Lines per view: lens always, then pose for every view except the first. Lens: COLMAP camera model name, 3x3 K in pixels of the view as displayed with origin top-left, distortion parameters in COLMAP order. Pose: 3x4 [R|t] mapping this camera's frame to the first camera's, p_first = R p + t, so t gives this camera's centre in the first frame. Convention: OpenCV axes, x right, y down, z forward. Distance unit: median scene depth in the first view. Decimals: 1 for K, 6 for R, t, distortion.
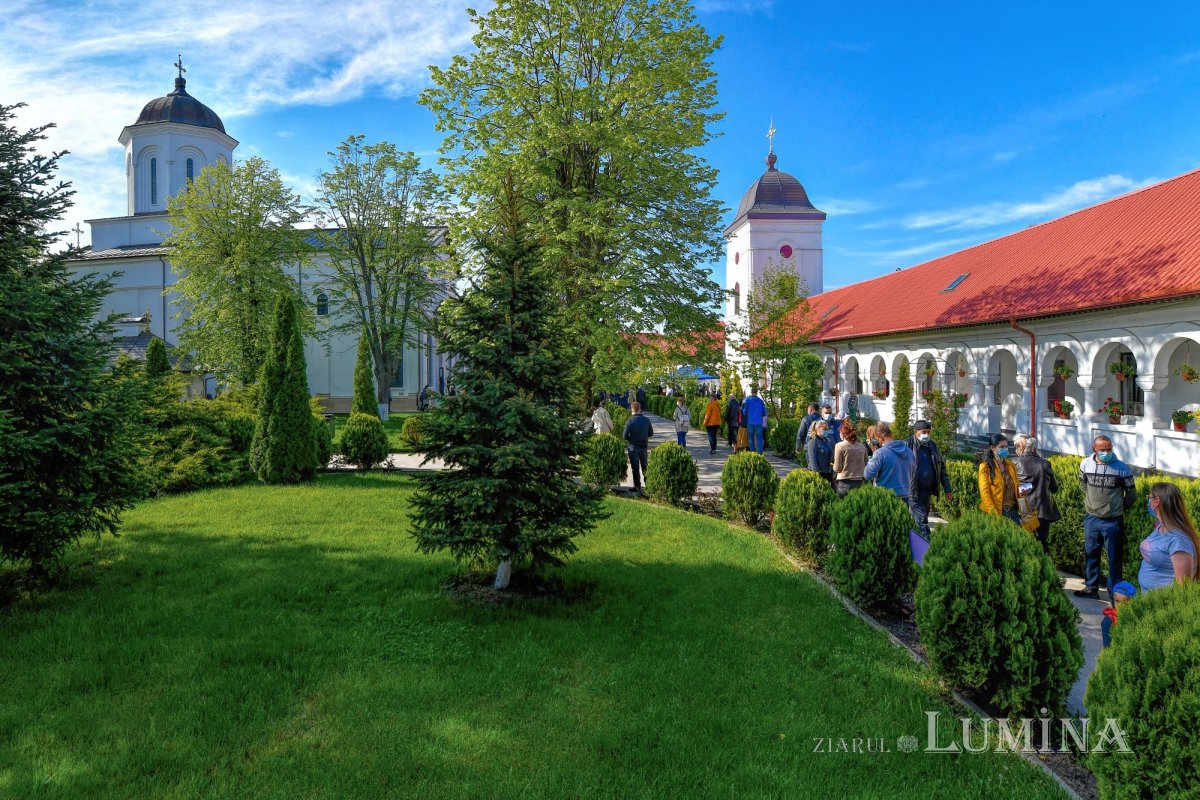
lens RADIAL K [[1358.2, 0, 600.0], [0, 1358.2, 400.0], [0, 0, 1]] dist [-0.224312, 0.569518]
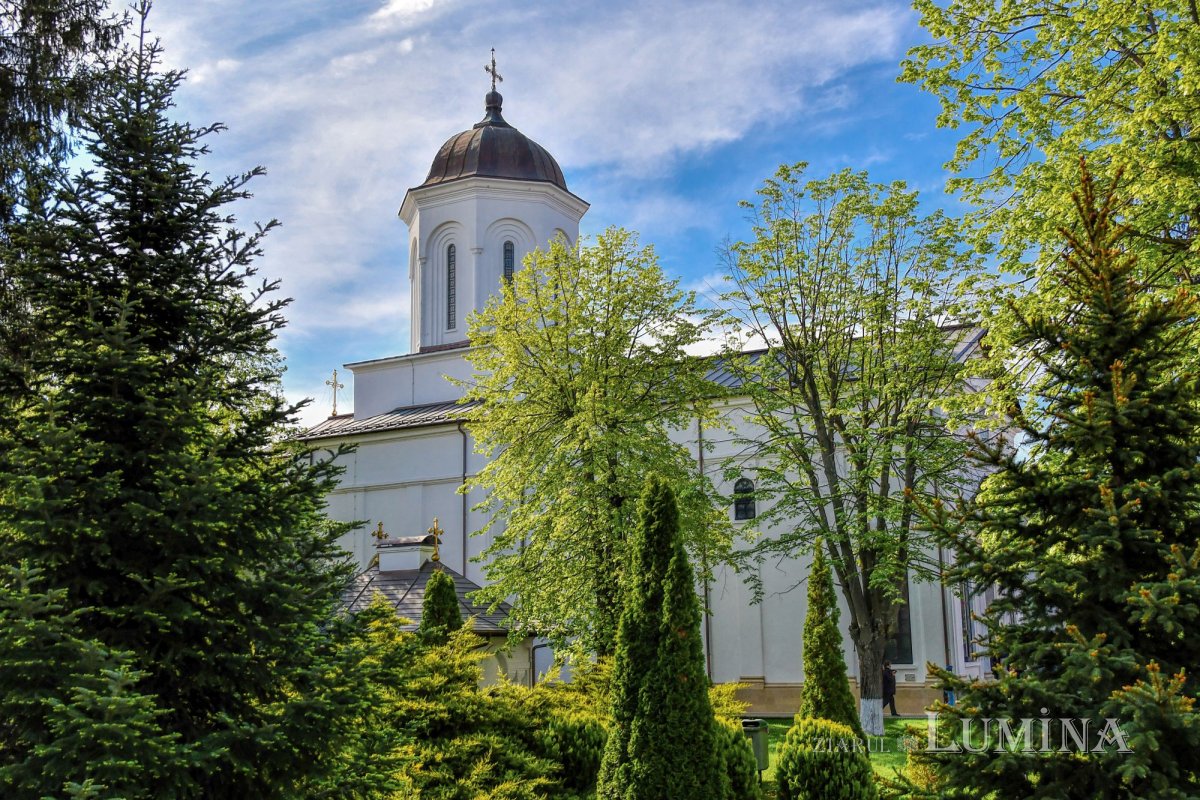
lens RADIAL K [[1358.2, 0, 600.0], [0, 1358.2, 400.0], [0, 0, 1]] dist [-0.224312, 0.569518]
pose [[0.838483, -0.104440, -0.534826, 0.024469], [-0.019139, 0.975212, -0.220445, 0.005987], [0.544592, 0.195075, 0.815700, 0.557096]]
